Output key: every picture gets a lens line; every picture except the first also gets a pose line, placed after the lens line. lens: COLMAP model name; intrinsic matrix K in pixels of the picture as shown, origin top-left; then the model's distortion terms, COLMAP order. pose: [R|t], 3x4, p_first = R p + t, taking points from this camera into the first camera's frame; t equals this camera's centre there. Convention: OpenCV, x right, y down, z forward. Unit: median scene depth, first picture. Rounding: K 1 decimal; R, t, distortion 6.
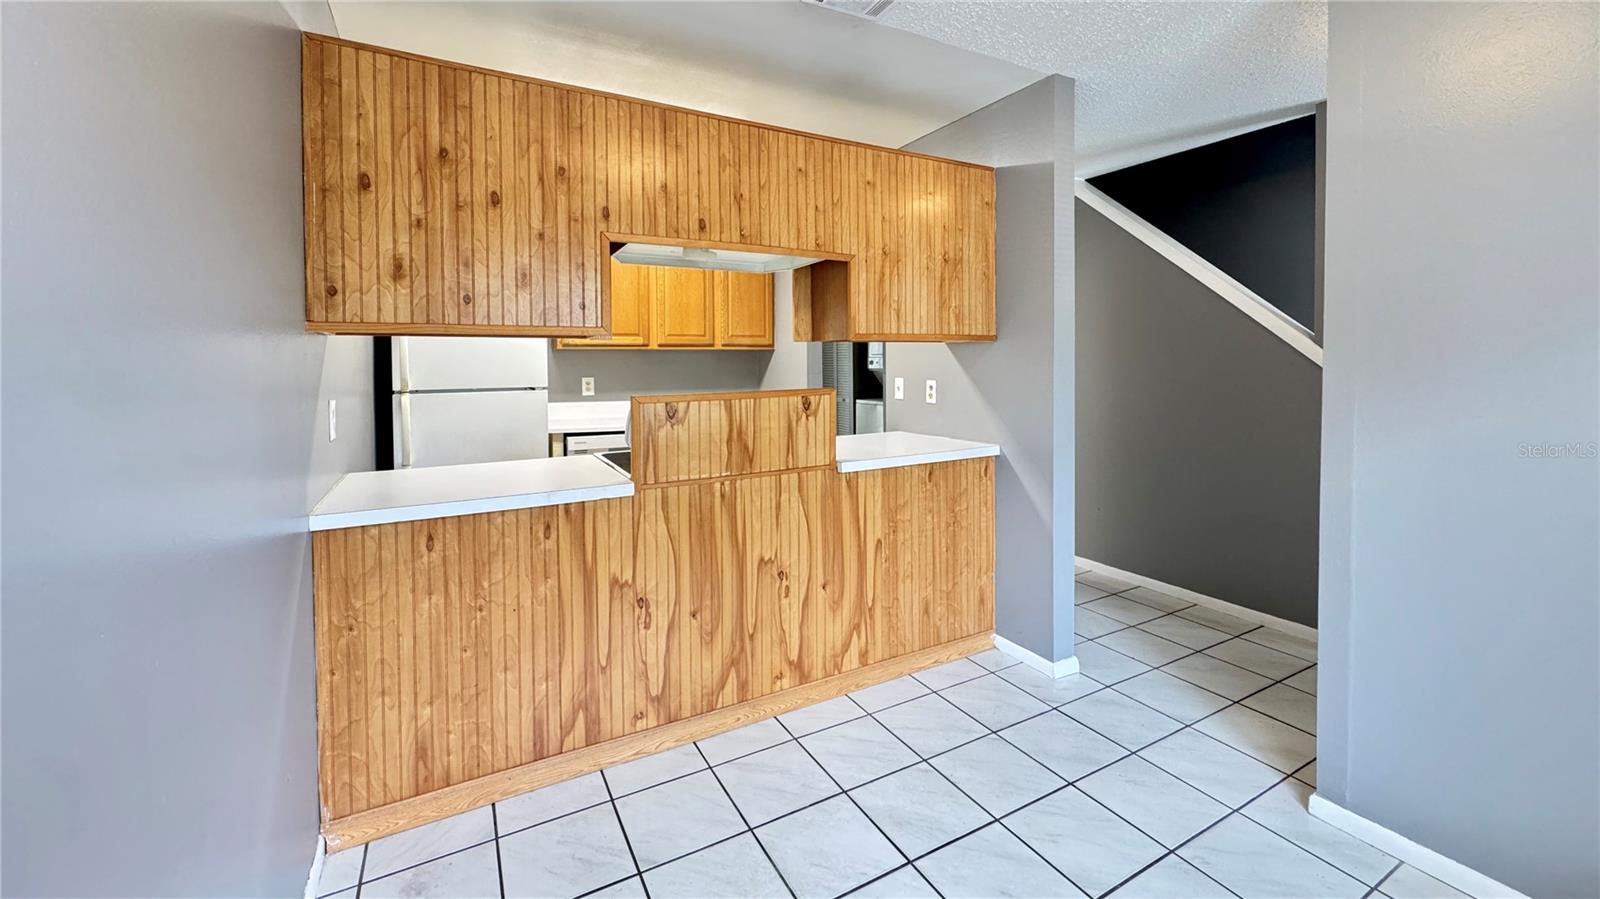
lens RADIAL K [[645.0, 0, 828.0], [0, 645.0, 372.5], [0, 0, 1]] dist [-0.001182, 0.000173]
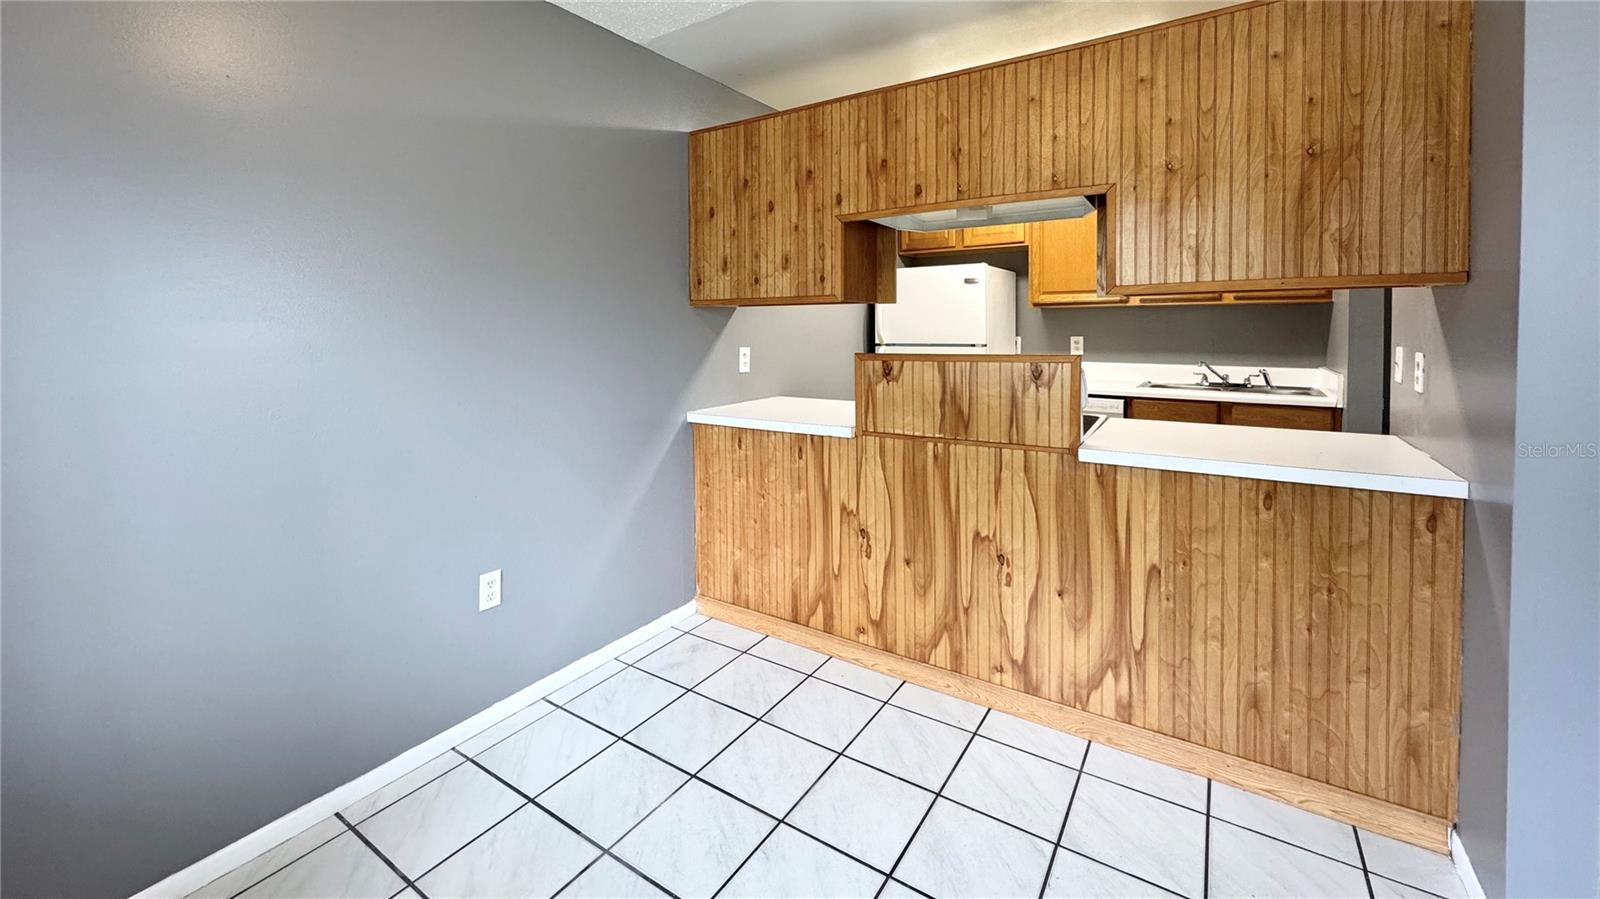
lens RADIAL K [[645.0, 0, 802.4], [0, 645.0, 340.4], [0, 0, 1]] dist [-0.001182, 0.000173]
pose [[0.444934, 0.025006, -0.895214, 0.626594], [-0.009304, 0.999685, 0.023300, -0.011049], [0.895515, -0.002037, 0.445026, 0.360878]]
